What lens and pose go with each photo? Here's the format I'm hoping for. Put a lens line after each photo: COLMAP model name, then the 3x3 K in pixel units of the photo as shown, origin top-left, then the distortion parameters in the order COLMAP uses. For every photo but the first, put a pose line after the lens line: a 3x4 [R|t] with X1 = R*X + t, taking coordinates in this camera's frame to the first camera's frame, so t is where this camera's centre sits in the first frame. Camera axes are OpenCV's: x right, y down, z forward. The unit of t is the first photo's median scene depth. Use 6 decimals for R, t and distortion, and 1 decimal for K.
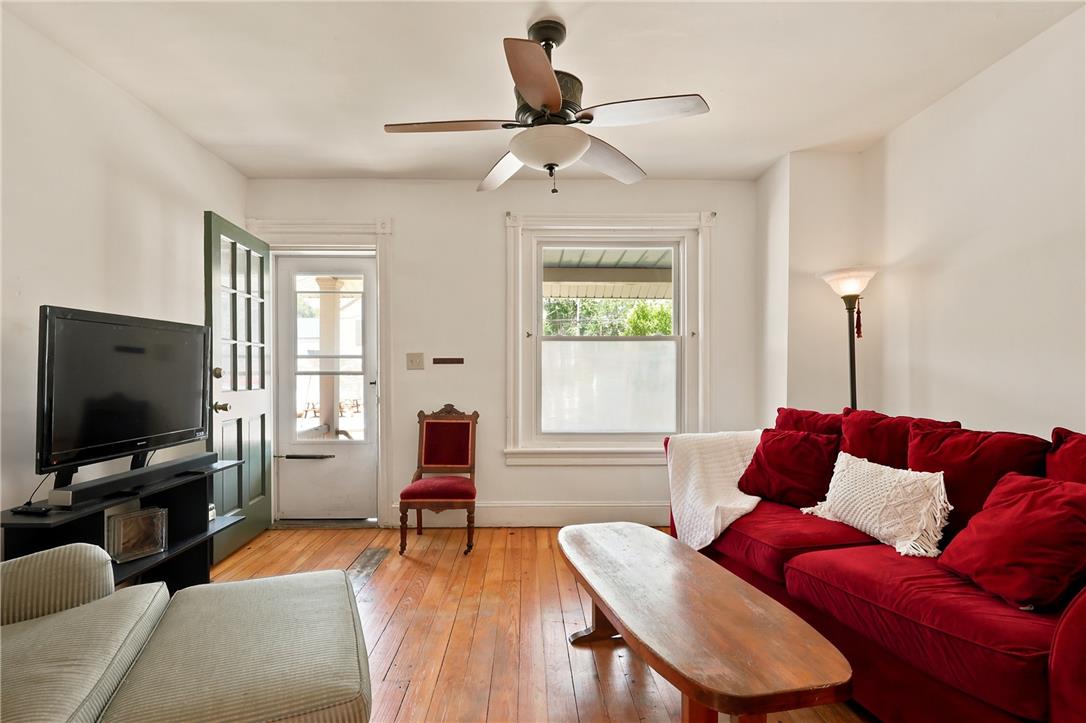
lens RADIAL K [[507.5, 0, 553.1], [0, 507.5, 378.9], [0, 0, 1]] dist [0.000504, 0.000311]
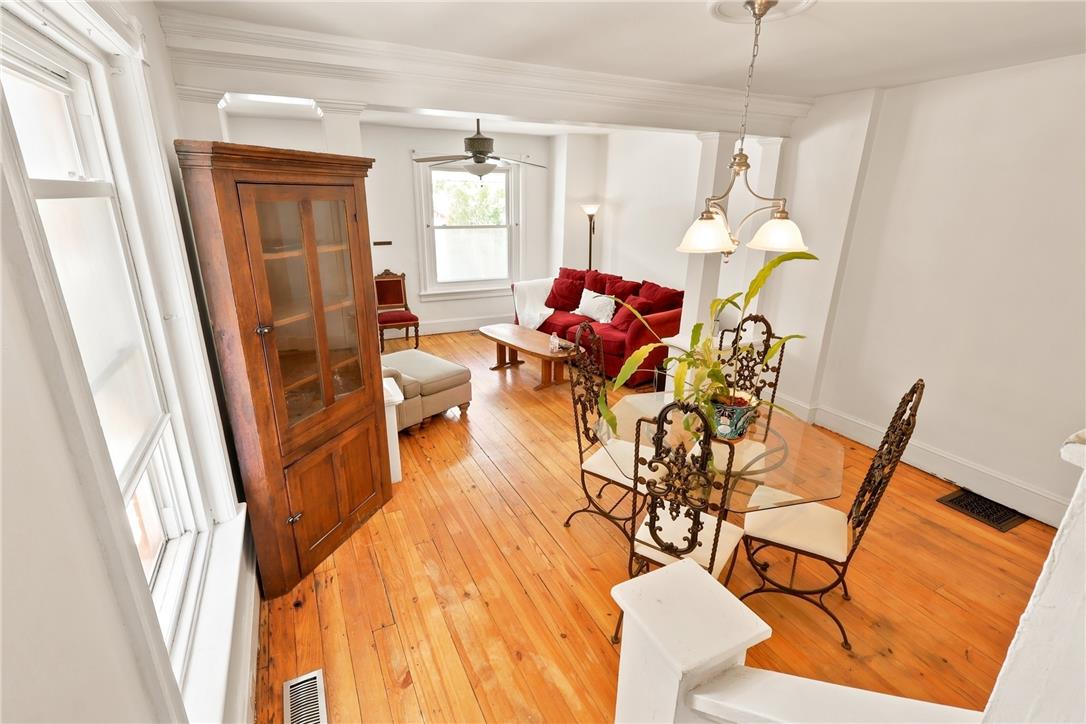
lens RADIAL K [[507.5, 0, 543.8], [0, 507.5, 365.0], [0, 0, 1]] dist [0.000504, 0.000311]
pose [[0.904766, -0.120712, 0.408445, -0.641447], [-0.015055, 0.949331, 0.313916, -0.262800], [-0.425643, -0.290170, 0.857105, -1.098880]]
